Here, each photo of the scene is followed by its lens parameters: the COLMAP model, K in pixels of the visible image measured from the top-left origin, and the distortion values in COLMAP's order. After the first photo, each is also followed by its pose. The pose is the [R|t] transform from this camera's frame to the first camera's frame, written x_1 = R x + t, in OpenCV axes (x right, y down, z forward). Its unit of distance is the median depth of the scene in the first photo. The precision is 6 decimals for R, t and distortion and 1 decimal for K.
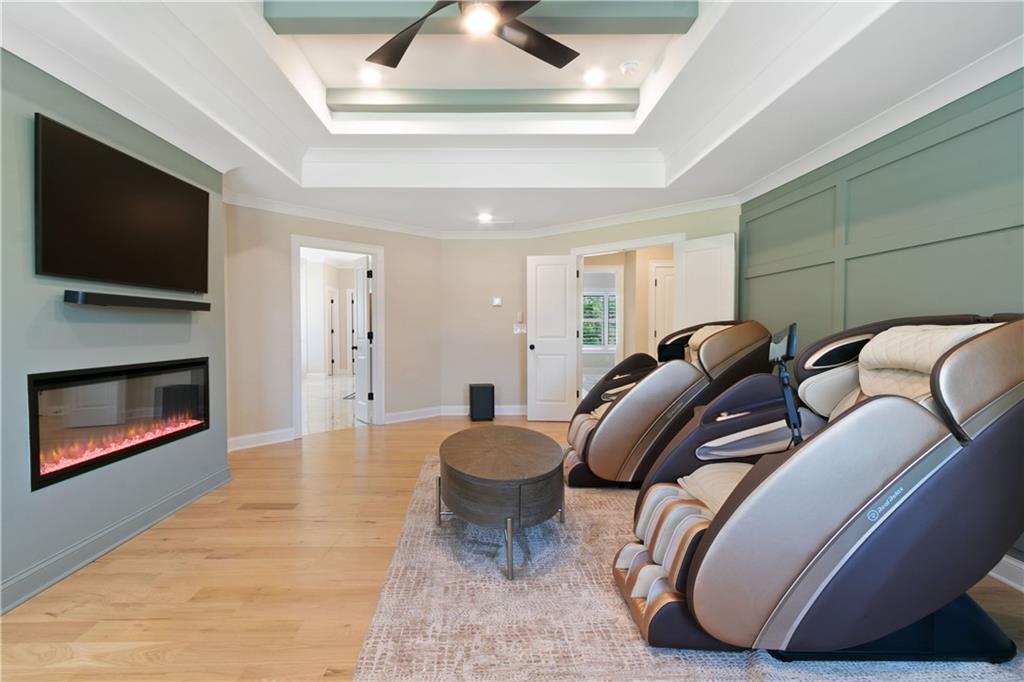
lens RADIAL K [[481.7, 0, 509.5], [0, 481.7, 335.4], [0, 0, 1]] dist [0.015146, 0.000031]
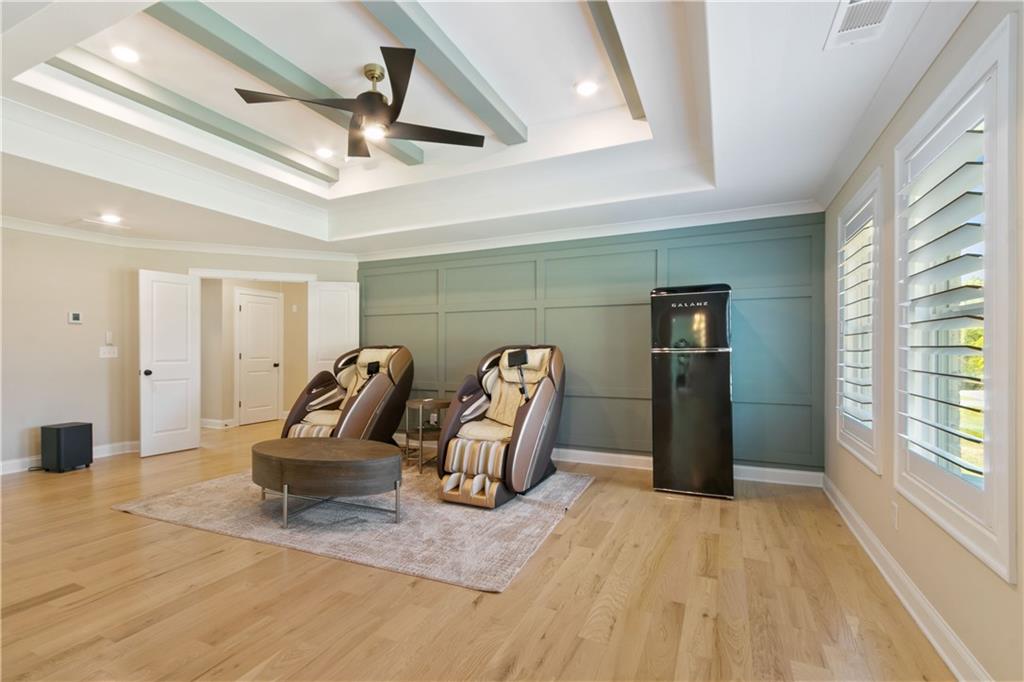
lens RADIAL K [[462.1, 0, 510.3], [0, 462.1, 346.4], [0, 0, 1]] dist [0.000526, -0.000216]
pose [[0.418686, 0.006931, 0.908105, -0.691985], [0.015261, 0.999776, -0.014667, -0.001999], [-0.908003, 0.020000, 0.418486, 0.059148]]
